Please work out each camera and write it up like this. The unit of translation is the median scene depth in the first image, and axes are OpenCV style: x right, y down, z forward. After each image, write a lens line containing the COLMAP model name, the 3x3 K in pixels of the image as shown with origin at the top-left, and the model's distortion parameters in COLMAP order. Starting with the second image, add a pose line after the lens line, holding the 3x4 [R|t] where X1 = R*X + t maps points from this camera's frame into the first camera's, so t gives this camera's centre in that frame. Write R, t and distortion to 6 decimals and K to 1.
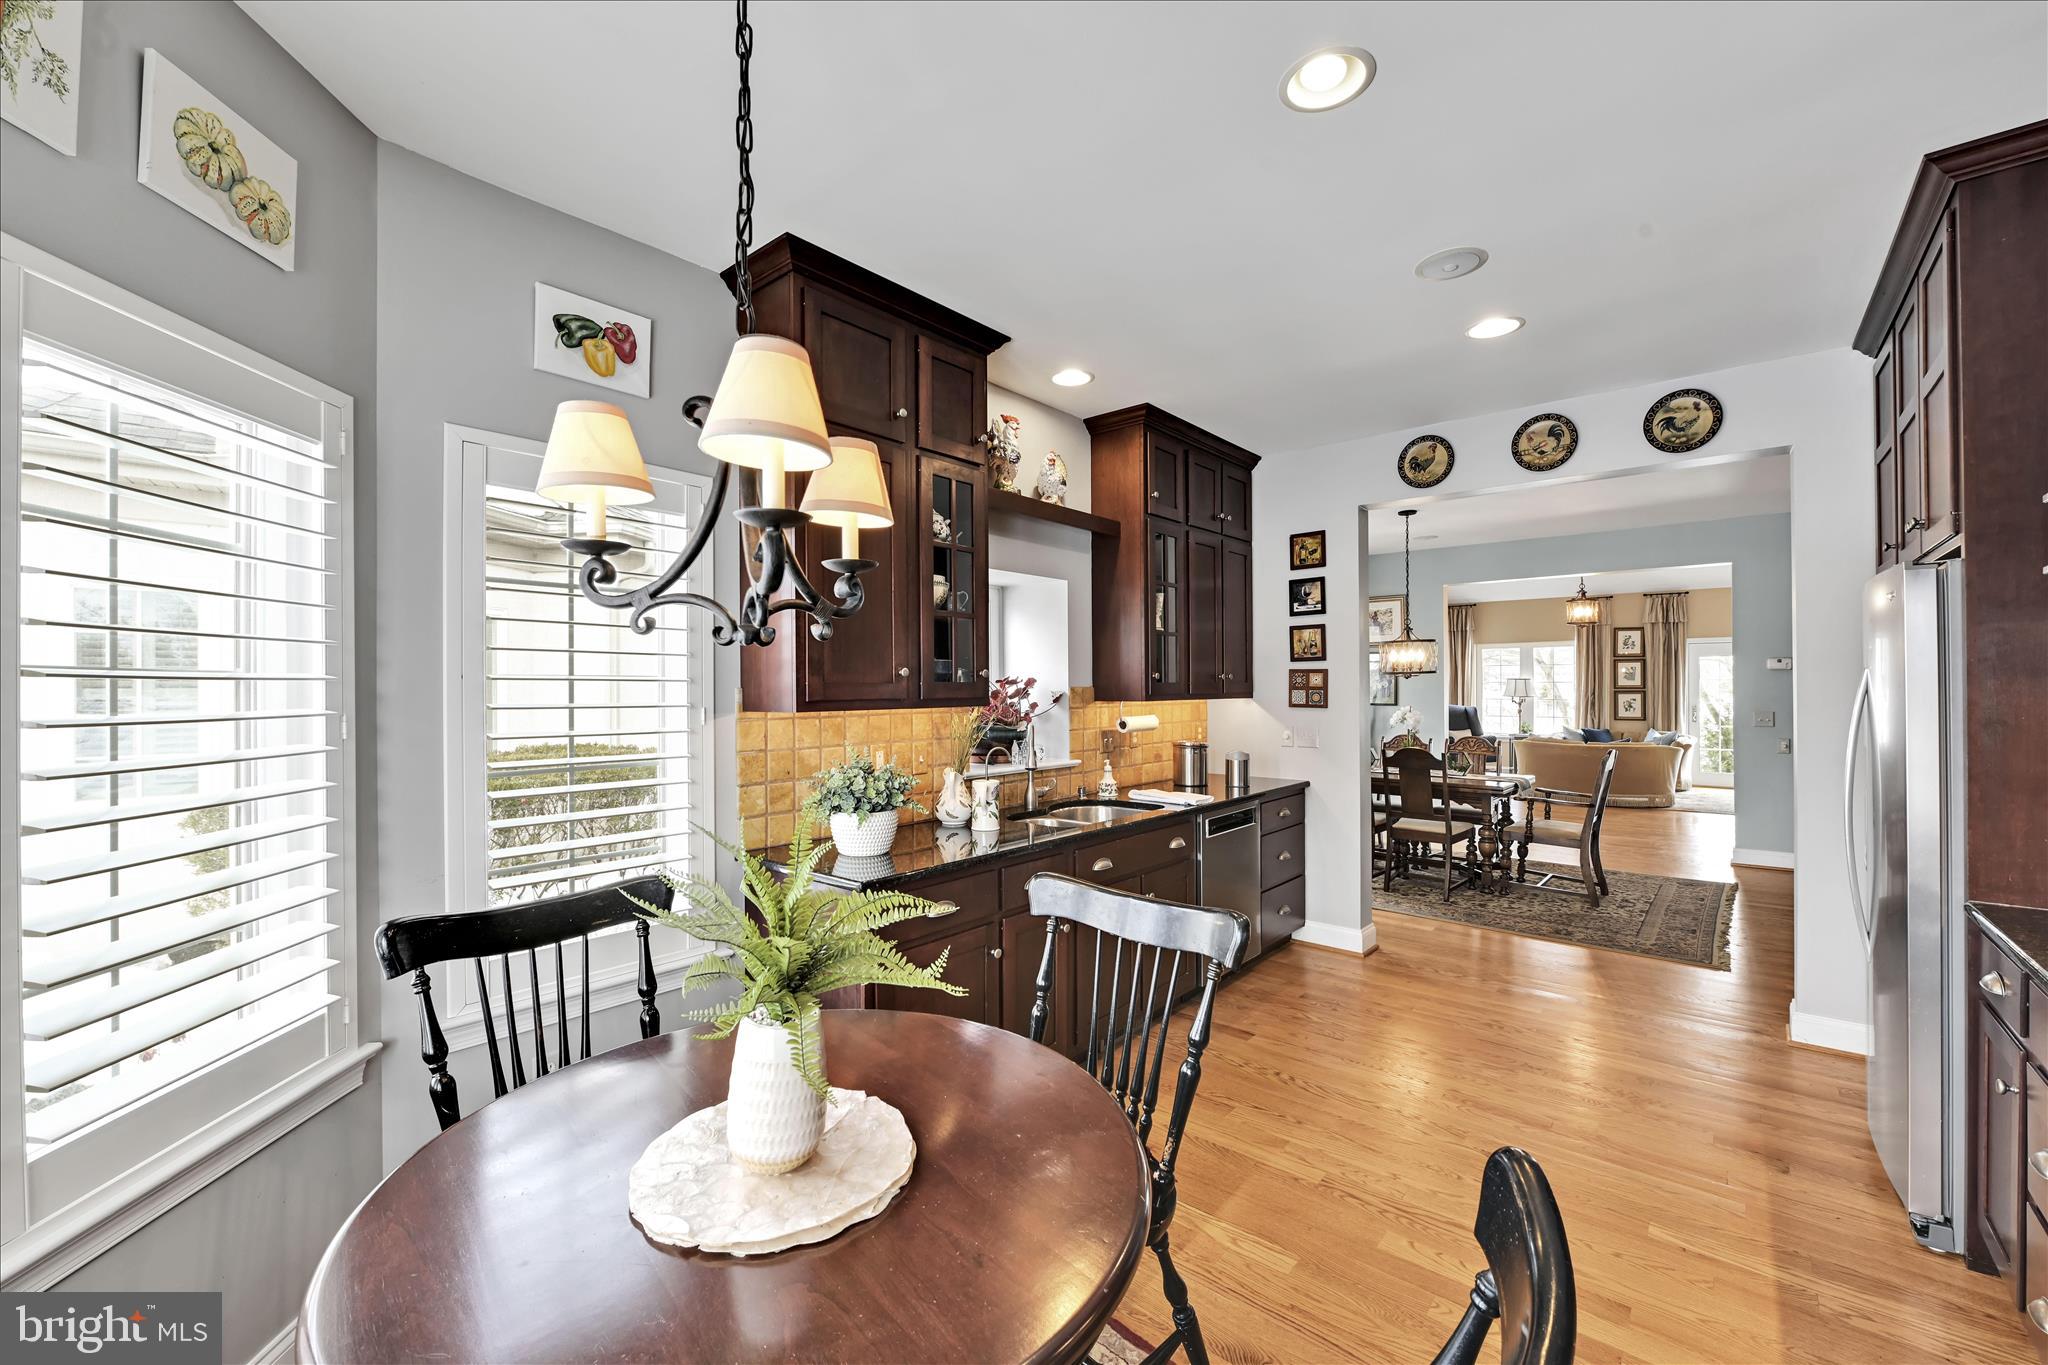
lens RADIAL K [[818.1, 0, 1027.7], [0, 818.1, 691.4], [0, 0, 1]] dist [0.000011, -0.000073]
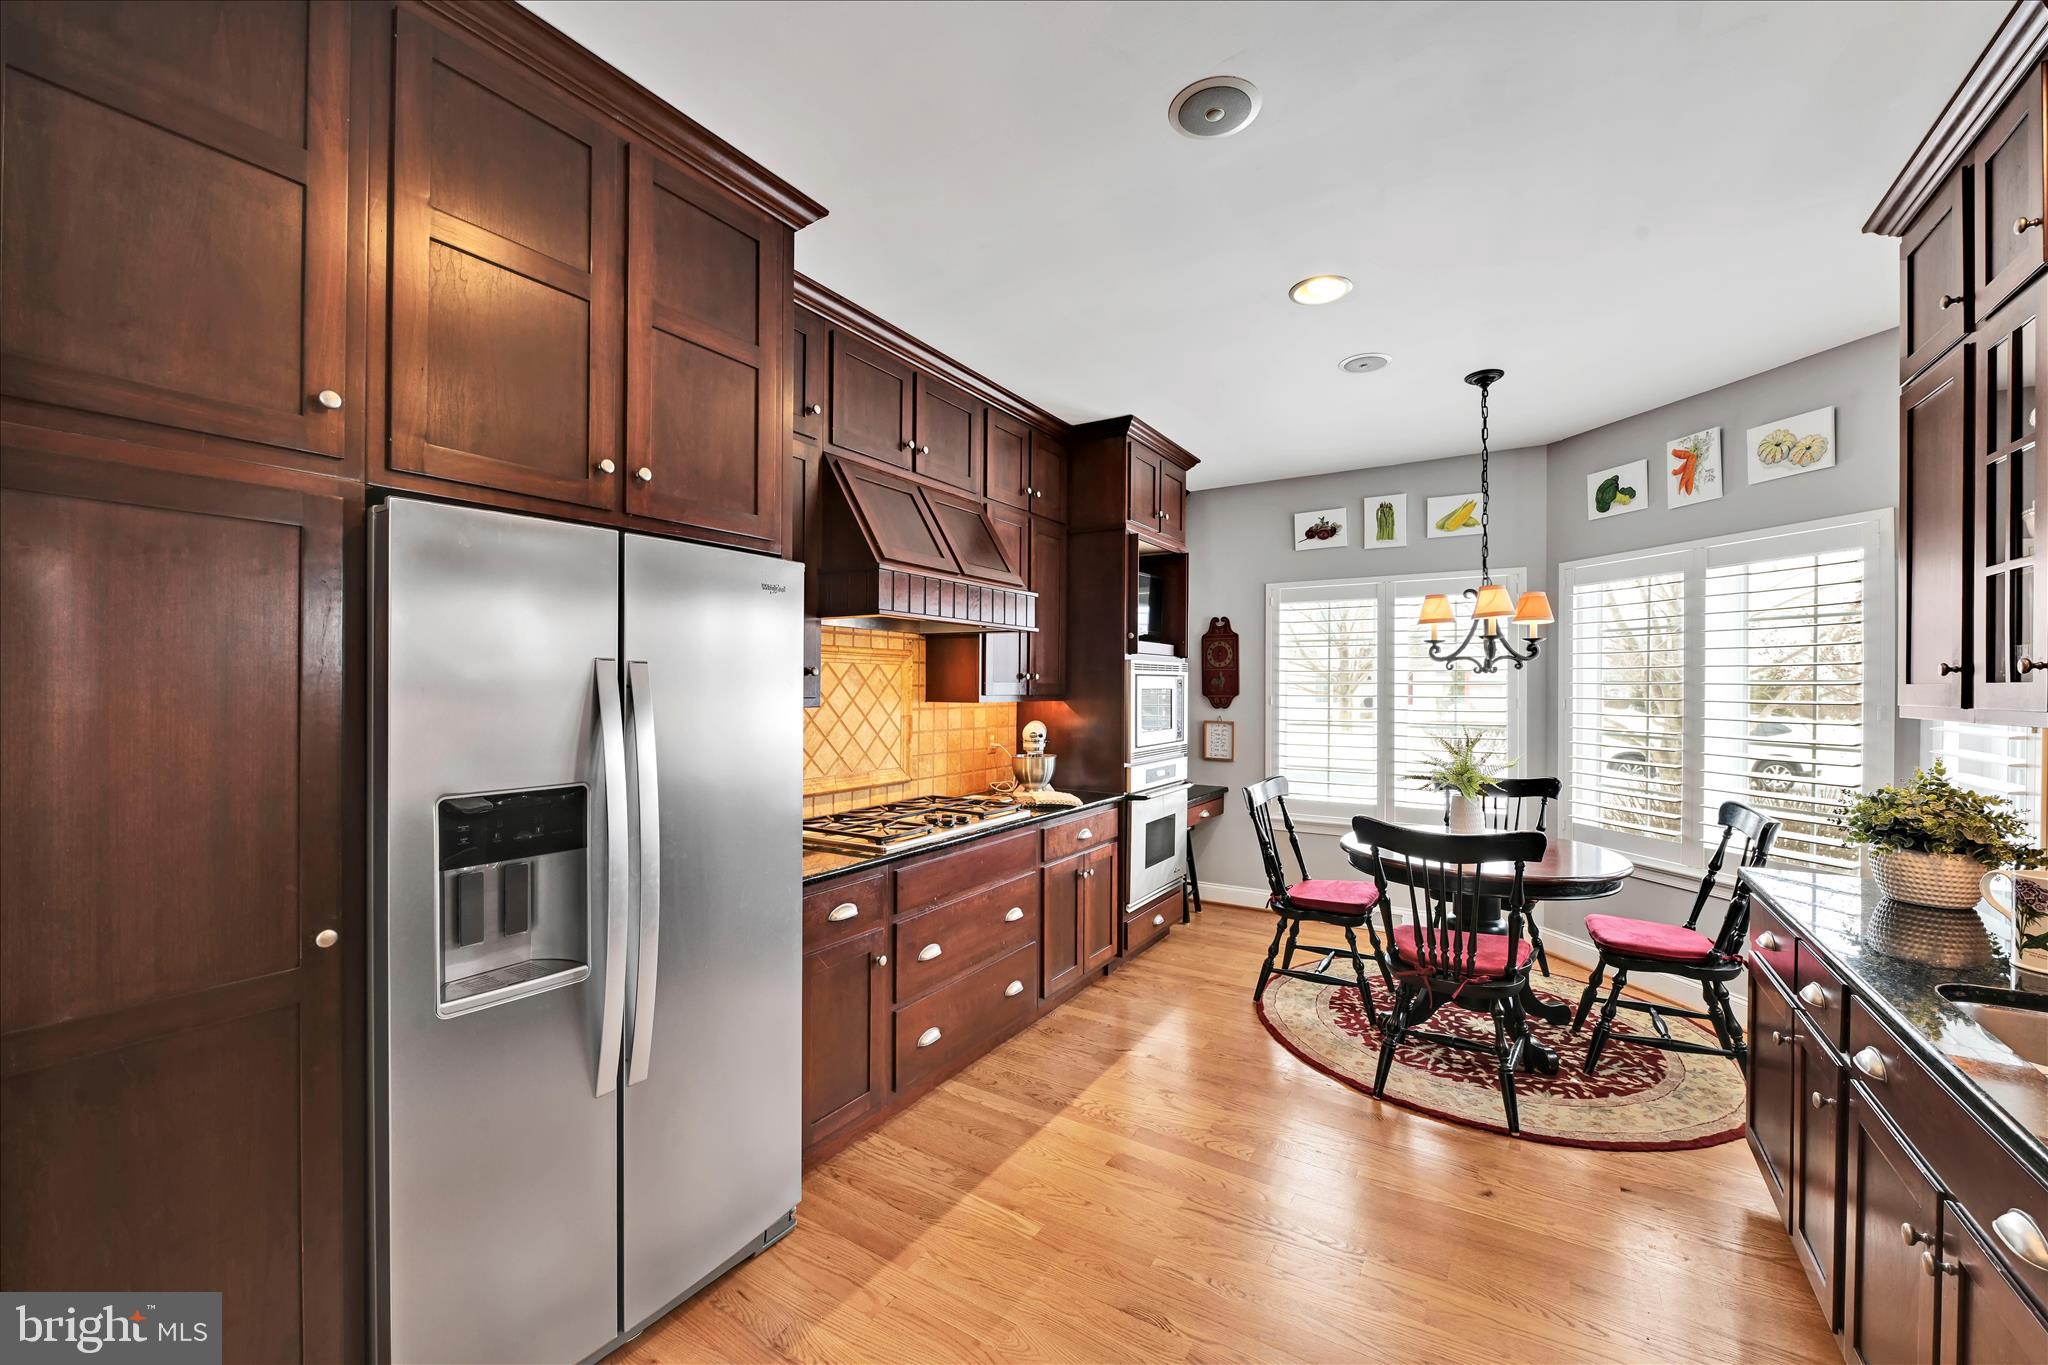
lens RADIAL K [[815.5, 0, 1021.7], [0, 815.5, 679.9], [0, 0, 1]] dist [-0.001506, -0.000294]
pose [[-0.990652, -0.001624, -0.136405, 0.417055], [-0.002155, 0.999991, 0.003743, -0.008074], [0.136397, 0.004002, -0.990646, 0.902438]]
